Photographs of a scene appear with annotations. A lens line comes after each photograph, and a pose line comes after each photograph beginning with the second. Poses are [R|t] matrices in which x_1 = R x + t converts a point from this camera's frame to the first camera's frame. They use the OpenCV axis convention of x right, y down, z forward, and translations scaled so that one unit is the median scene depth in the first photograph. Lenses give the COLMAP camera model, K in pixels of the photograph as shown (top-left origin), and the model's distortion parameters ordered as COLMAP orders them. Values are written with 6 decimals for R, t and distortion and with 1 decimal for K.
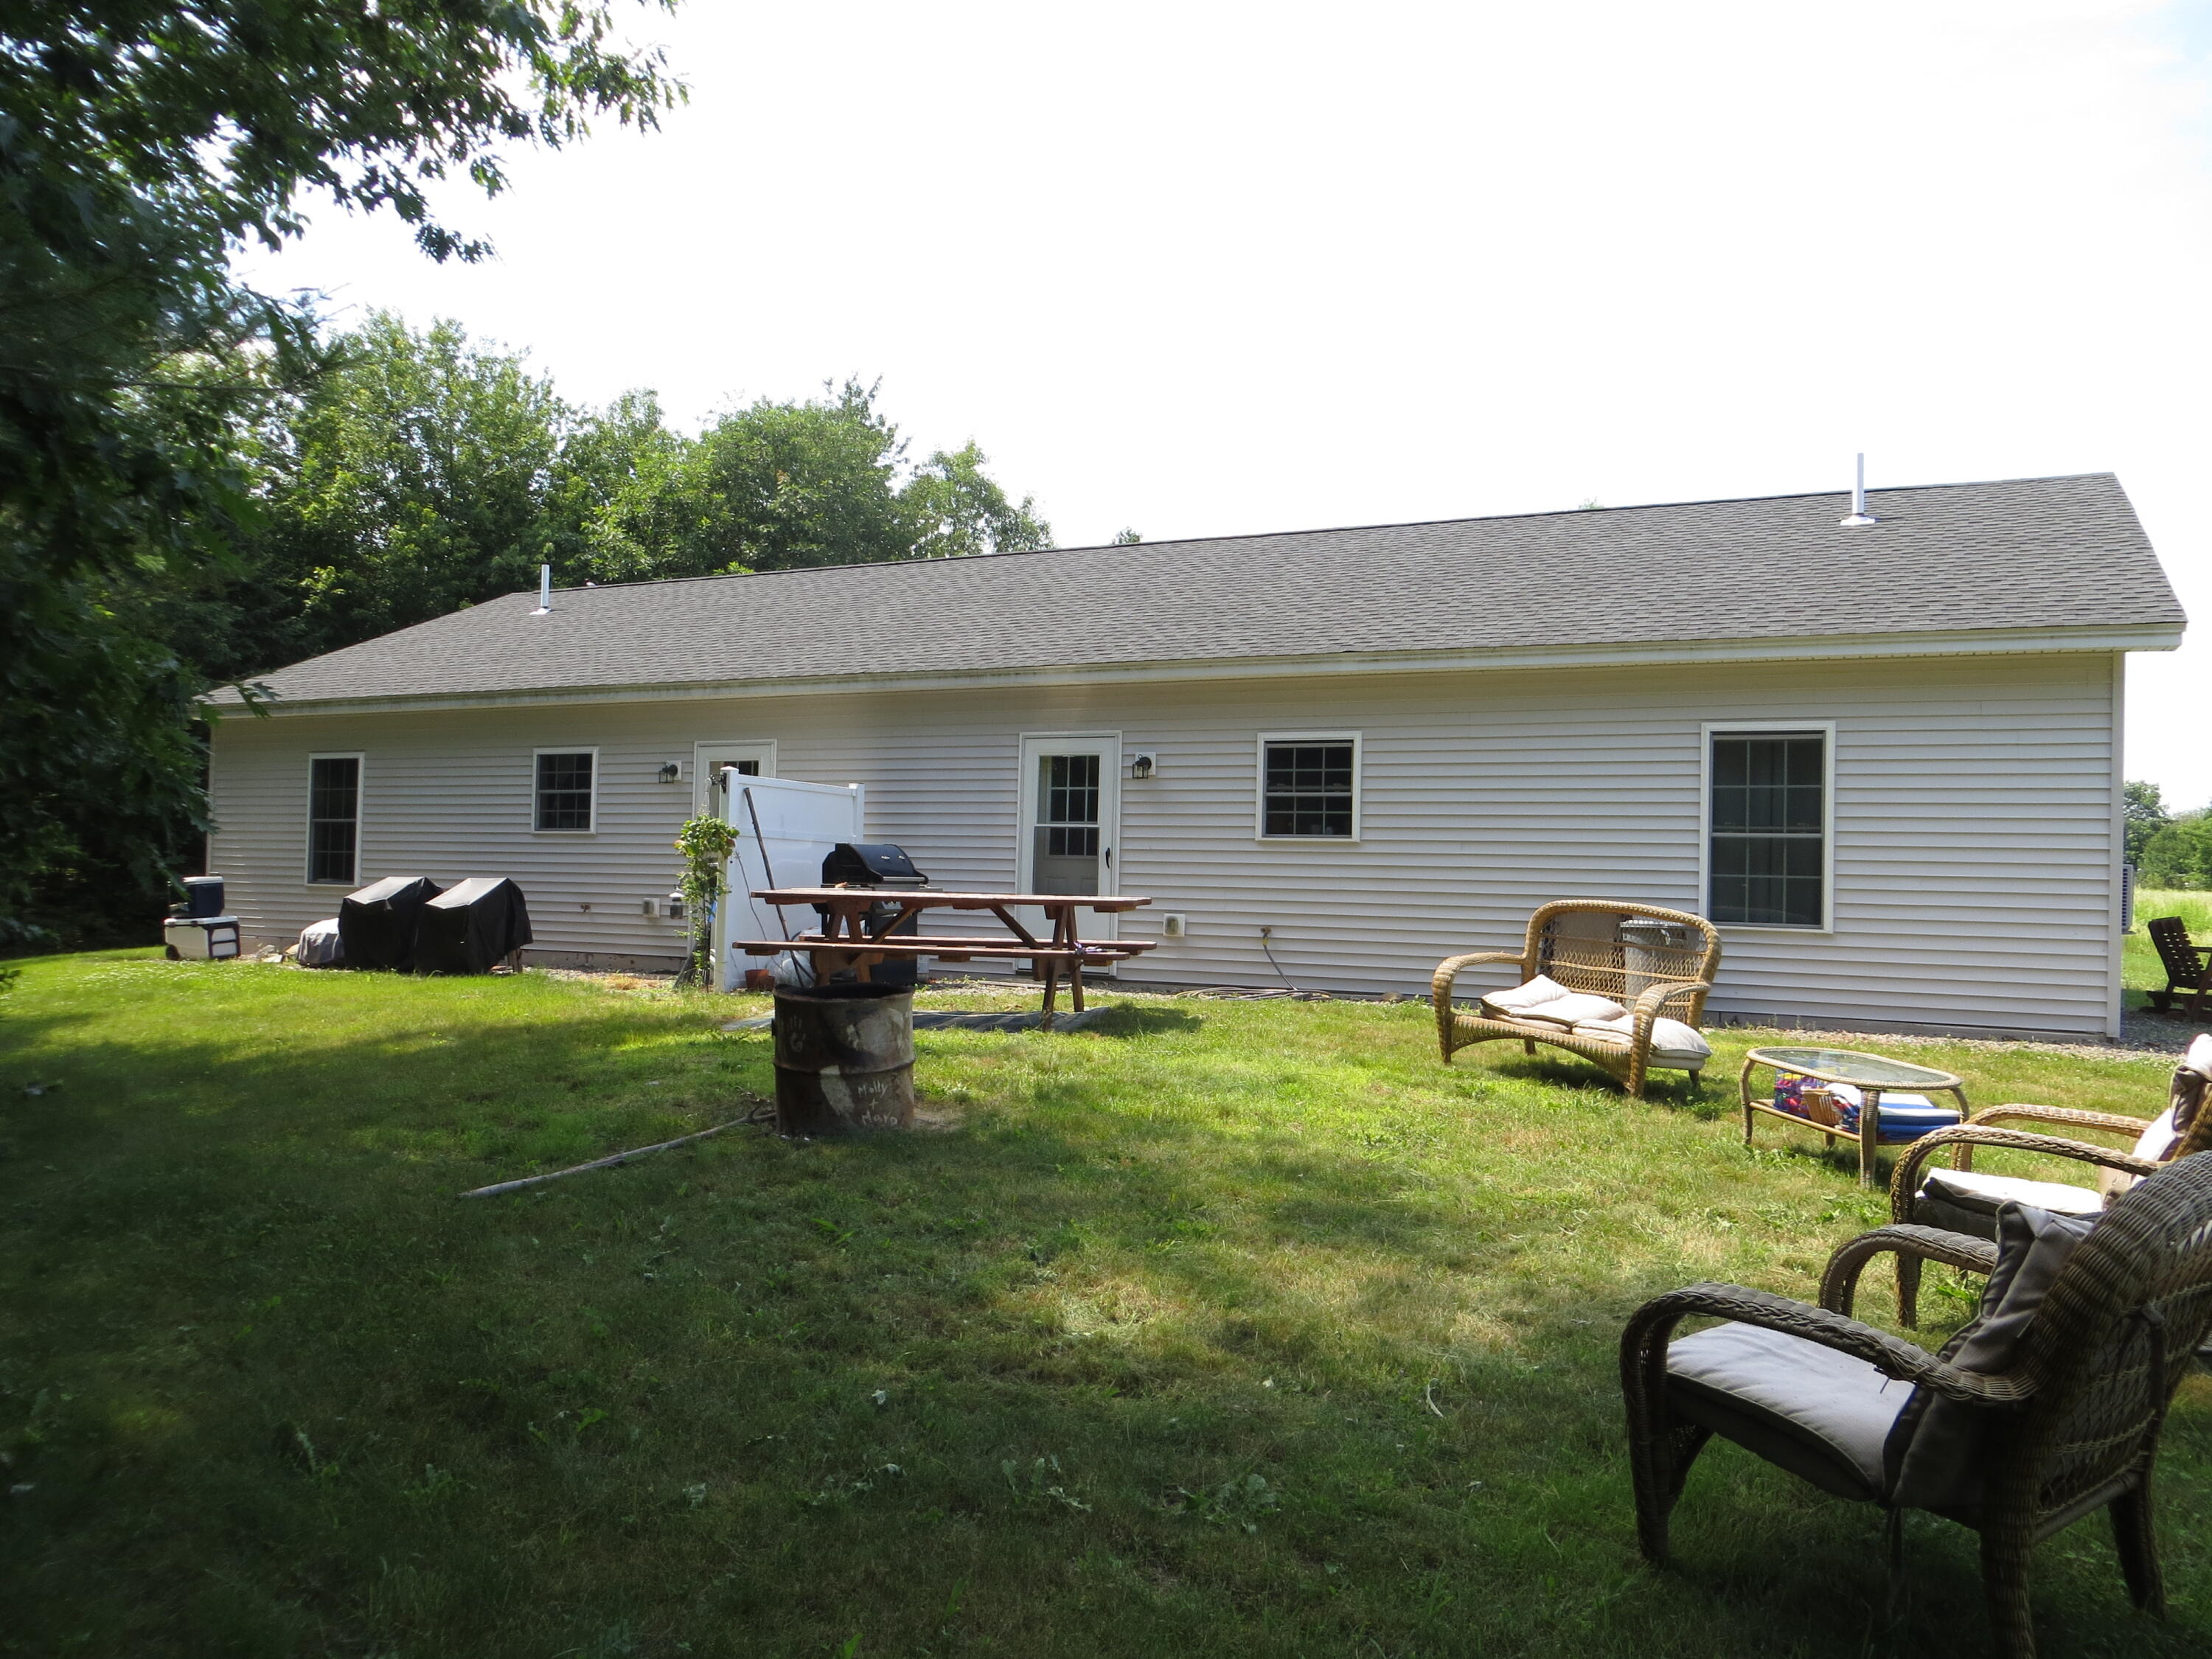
lens RADIAL K [[1660.4, 0, 1103.9], [0, 1660.4, 836.5], [0, 0, 1]] dist [-0.024257, 0.005314]
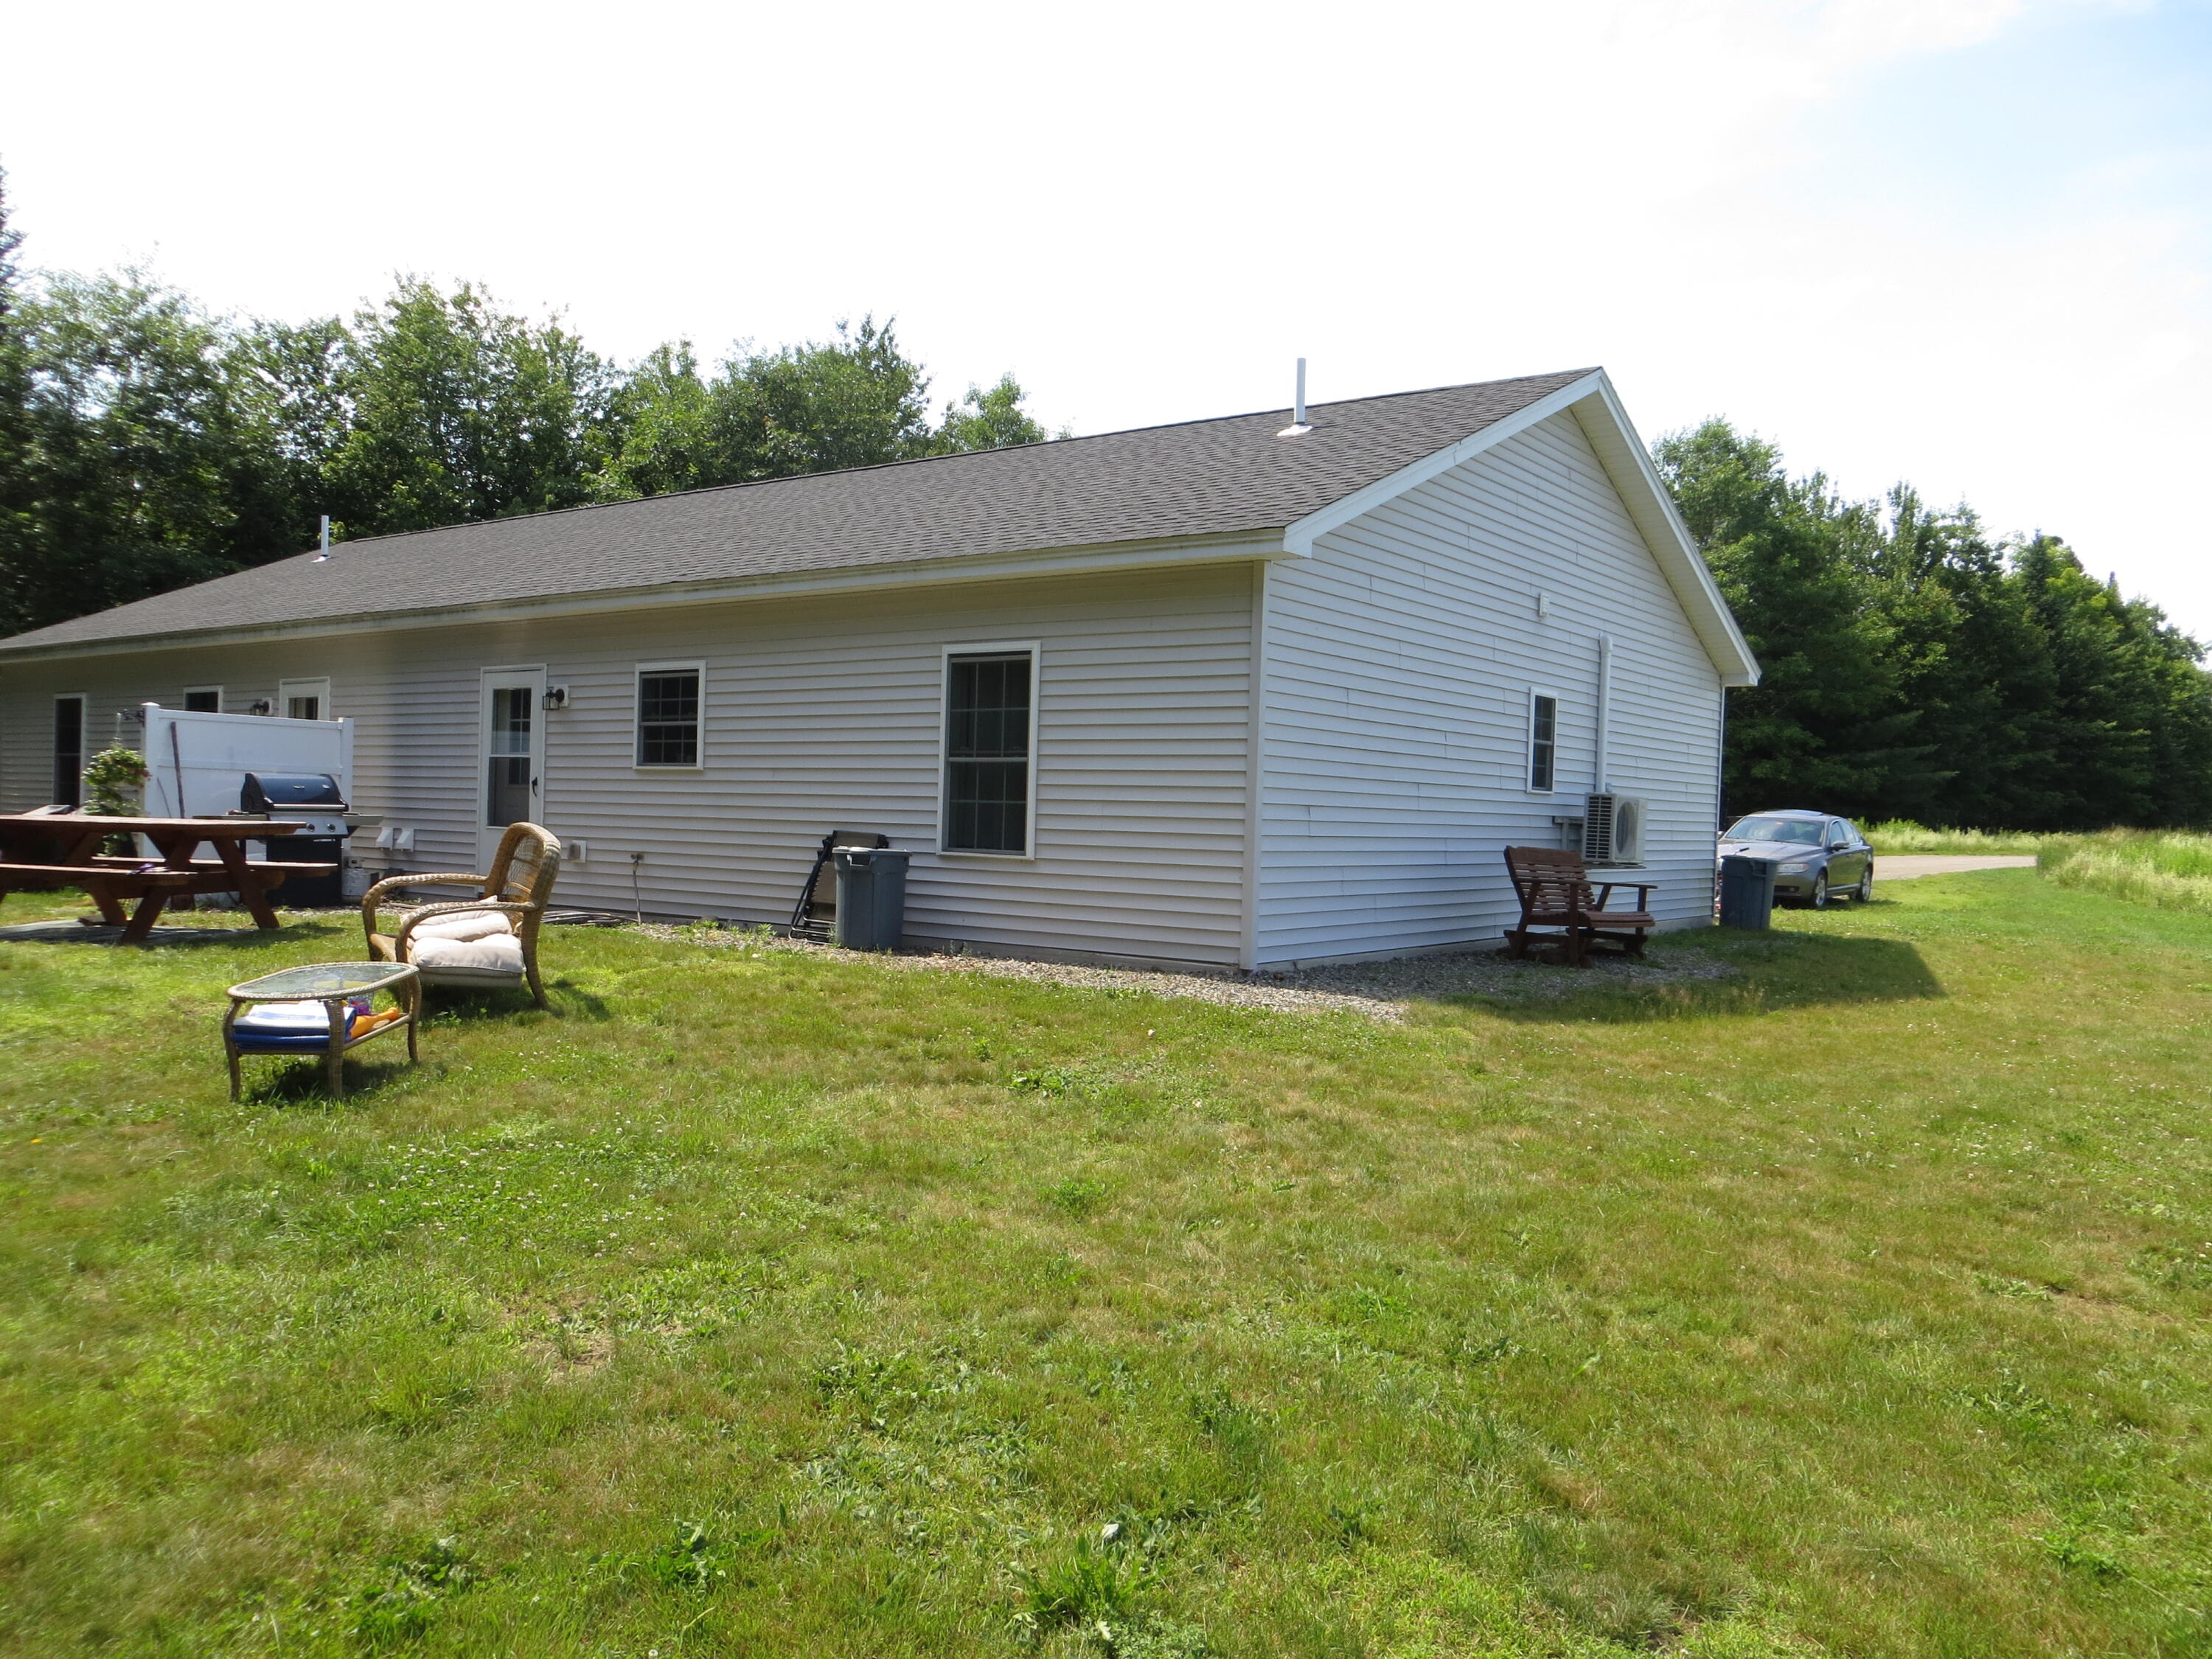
lens RADIAL K [[1660.4, 0, 1104.4], [0, 1660.4, 832.5], [0, 0, 1]] dist [-0.024257, 0.005314]
pose [[0.987341, 0.000936, -0.158611, 0.541554], [0.004710, 0.999369, 0.035218, 0.007014], [0.158544, -0.035519, 0.986713, 0.035204]]
